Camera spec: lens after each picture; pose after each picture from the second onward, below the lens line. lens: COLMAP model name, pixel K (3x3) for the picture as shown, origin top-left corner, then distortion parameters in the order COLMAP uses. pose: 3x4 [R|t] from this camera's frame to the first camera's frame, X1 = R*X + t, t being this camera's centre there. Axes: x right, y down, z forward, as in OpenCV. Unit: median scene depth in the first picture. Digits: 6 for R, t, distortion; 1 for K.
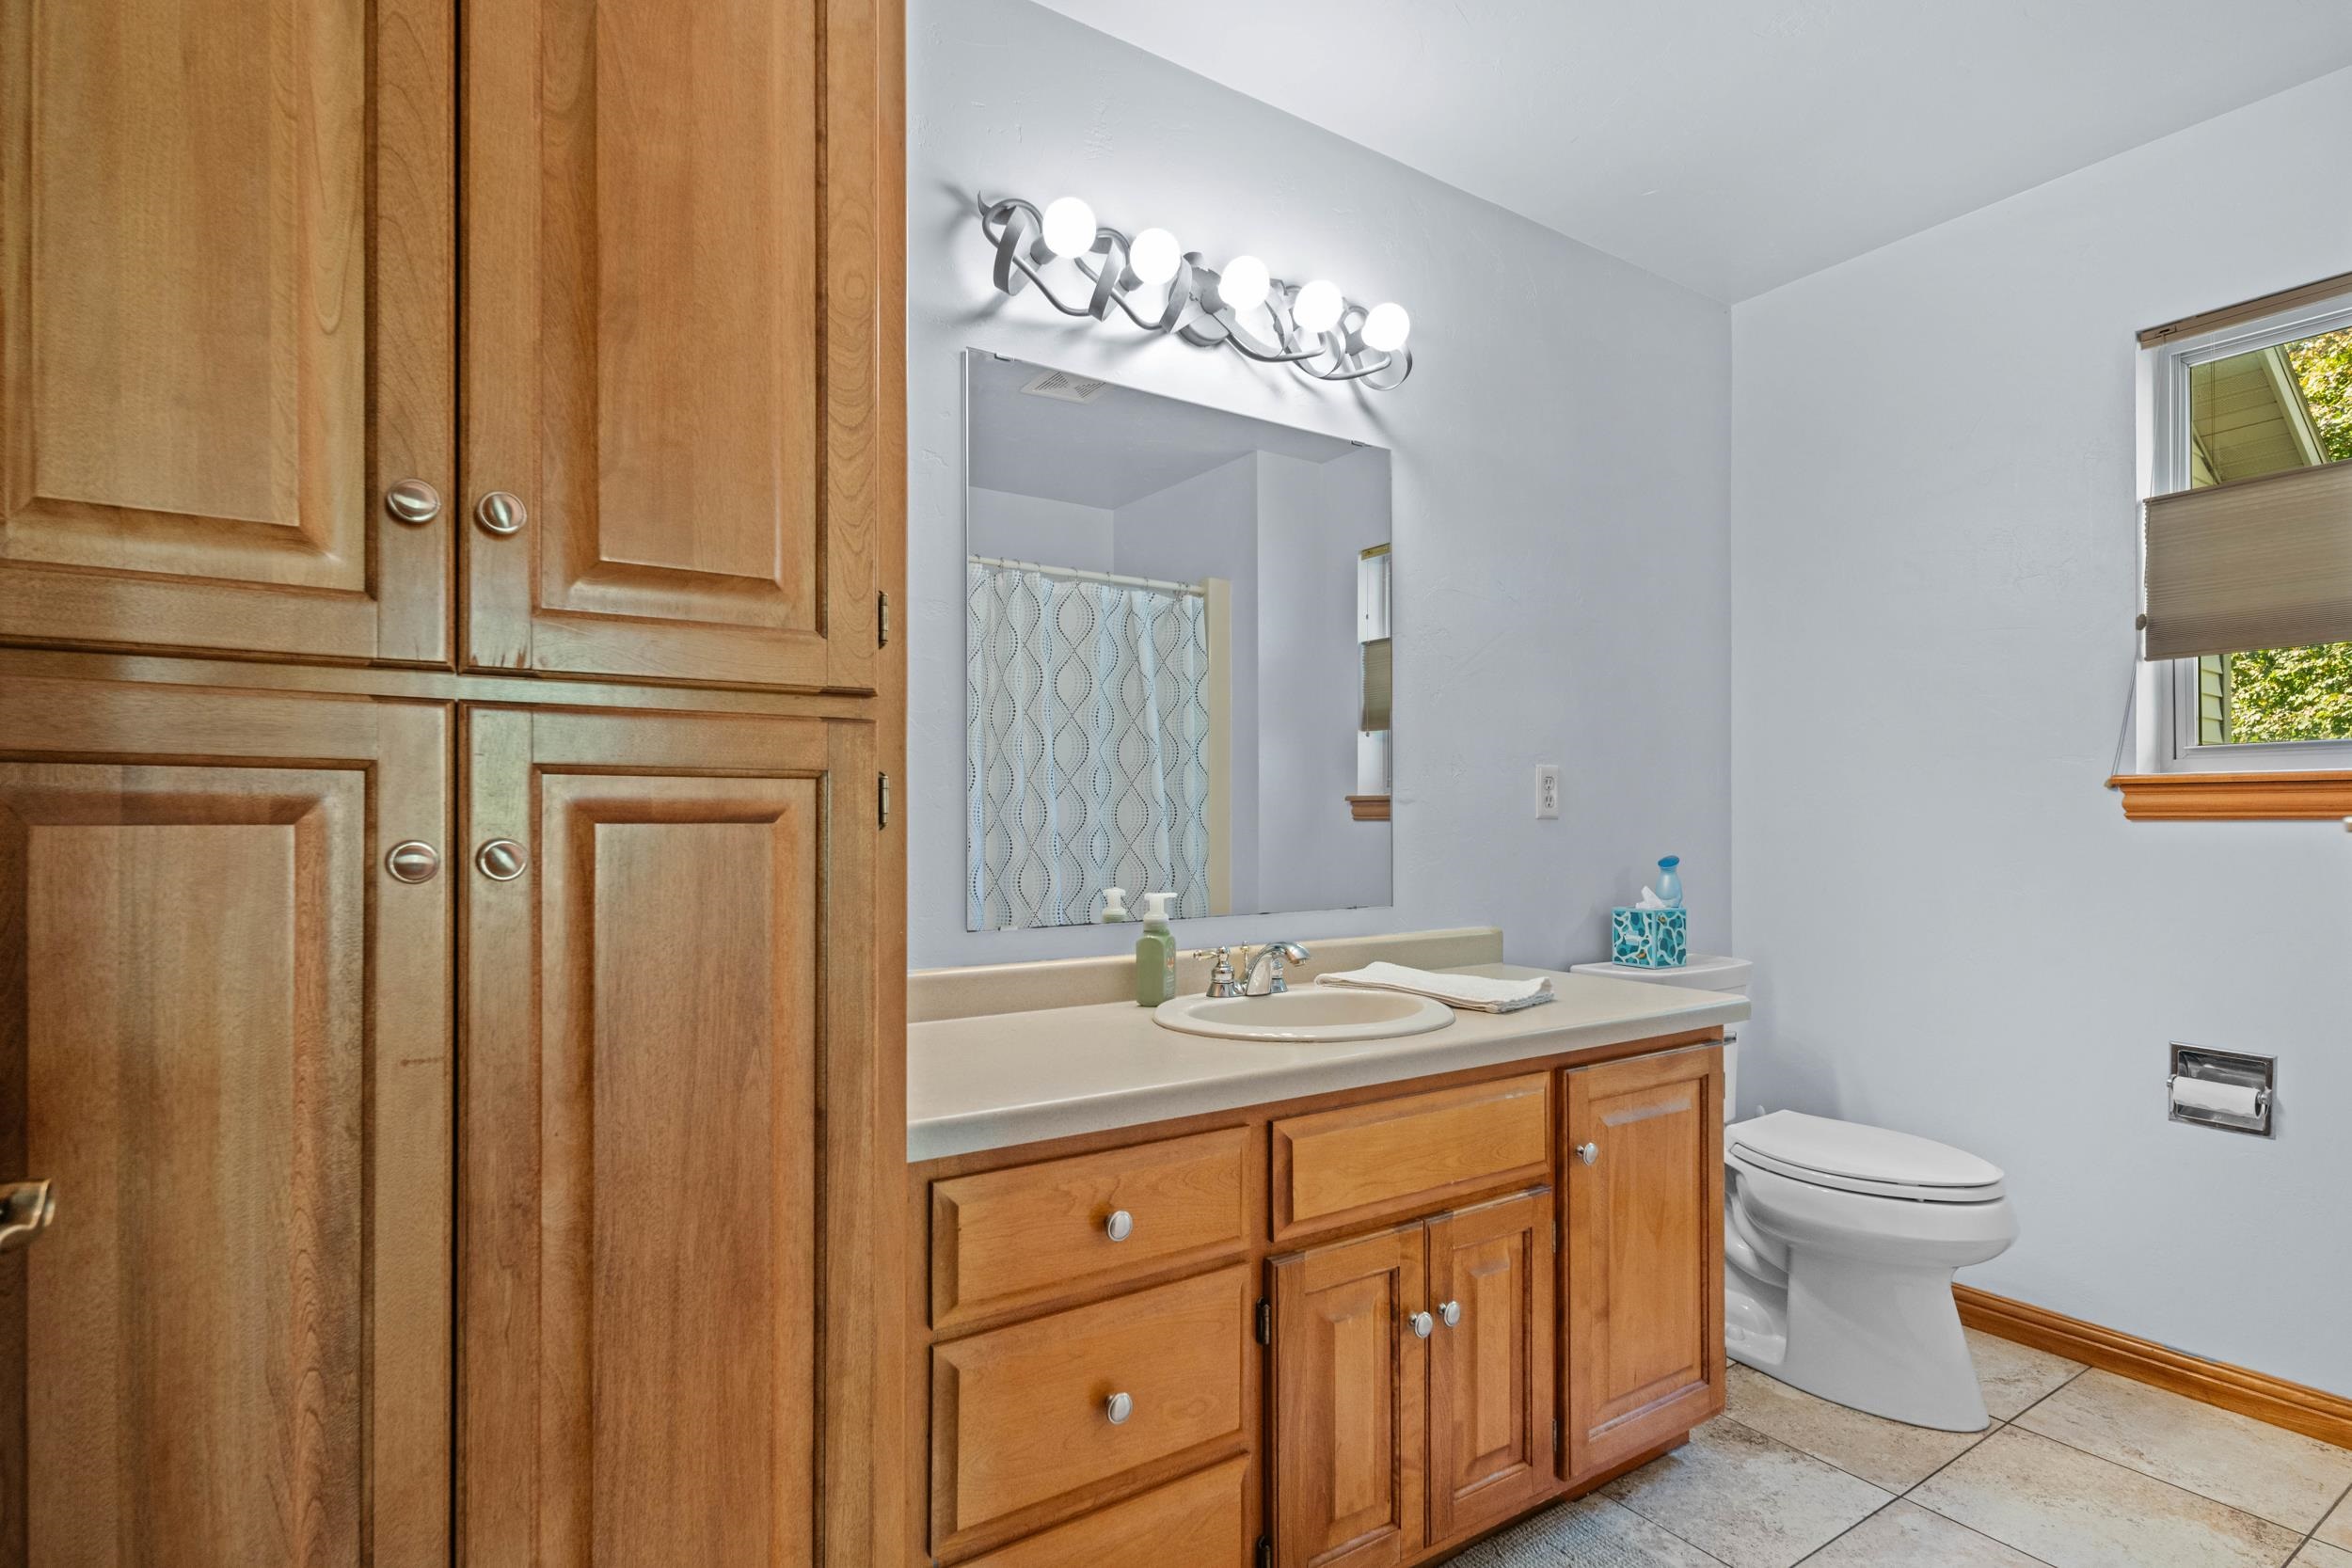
lens RADIAL K [[1142.6, 0, 1166.7], [0, 1142.6, 813.4], [0, 0, 1]] dist [0.004438, -0.001161]
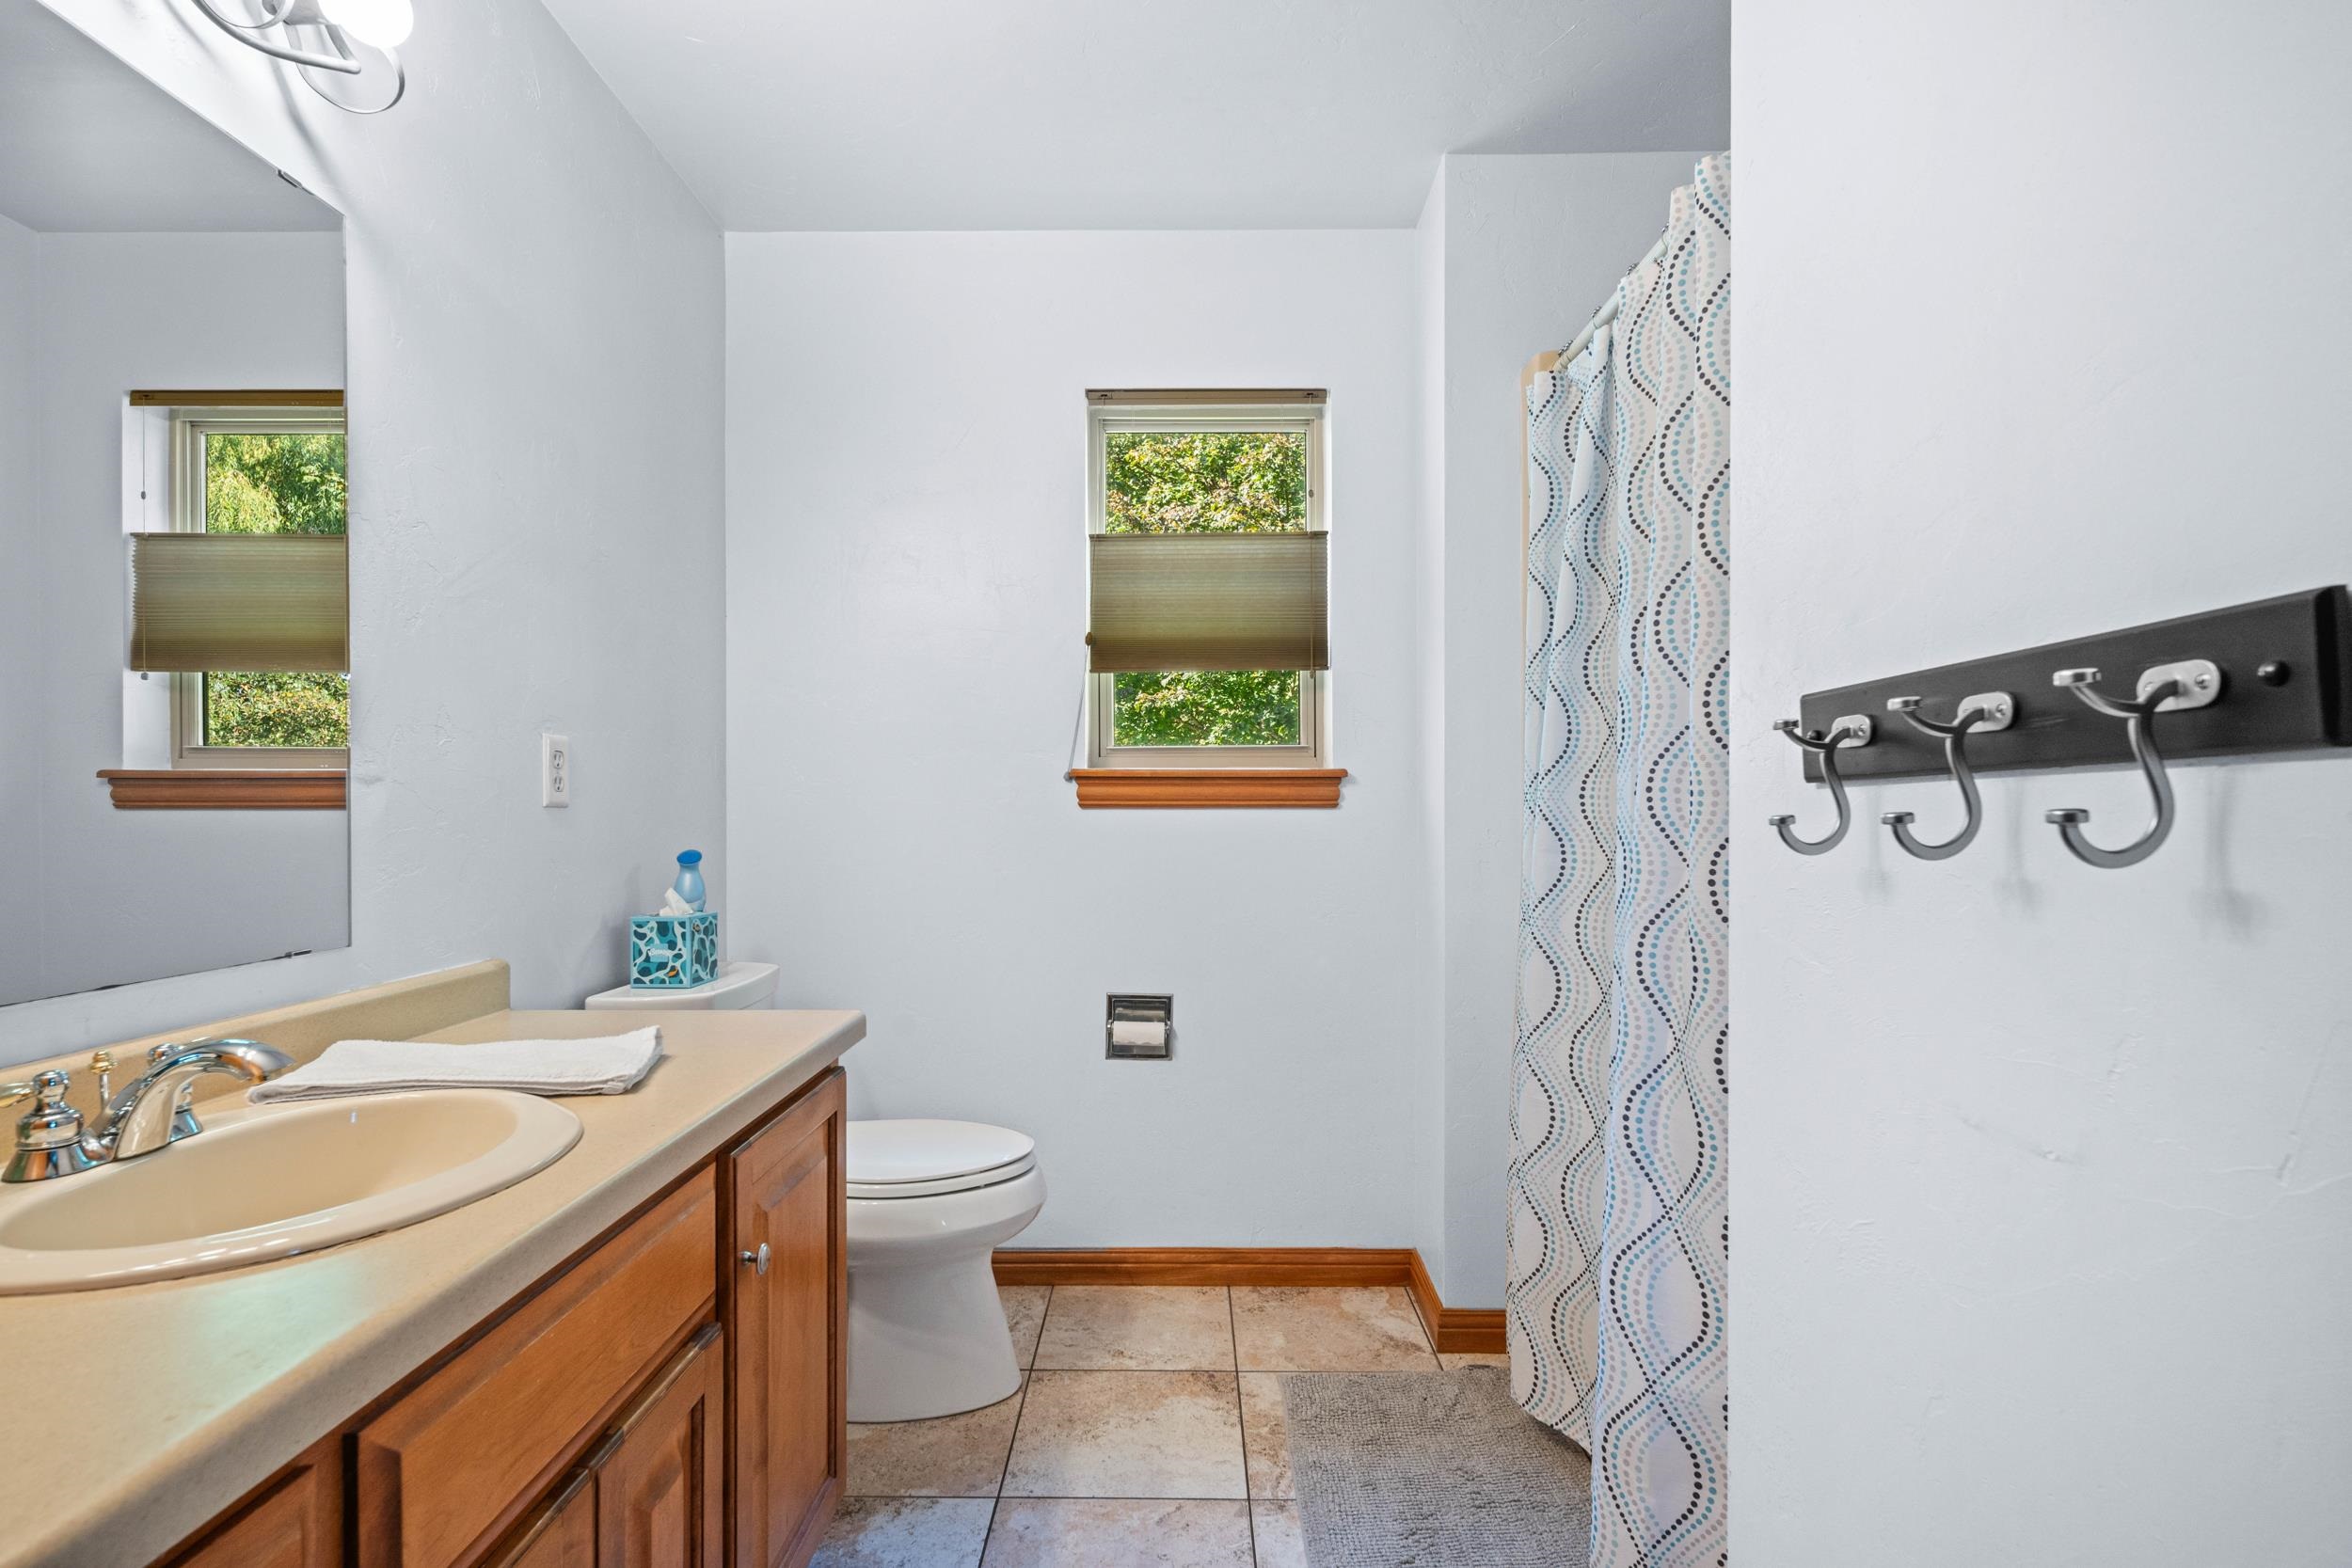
lens RADIAL K [[1142.6, 0, 1166.7], [0, 1142.6, 813.4], [0, 0, 1]] dist [0.004438, -0.001161]
pose [[0.560021, -0.005793, 0.828458, -0.073873], [-0.004372, 0.999941, 0.009947, -0.000149], [-0.828467, -0.009193, 0.559962, 0.281940]]
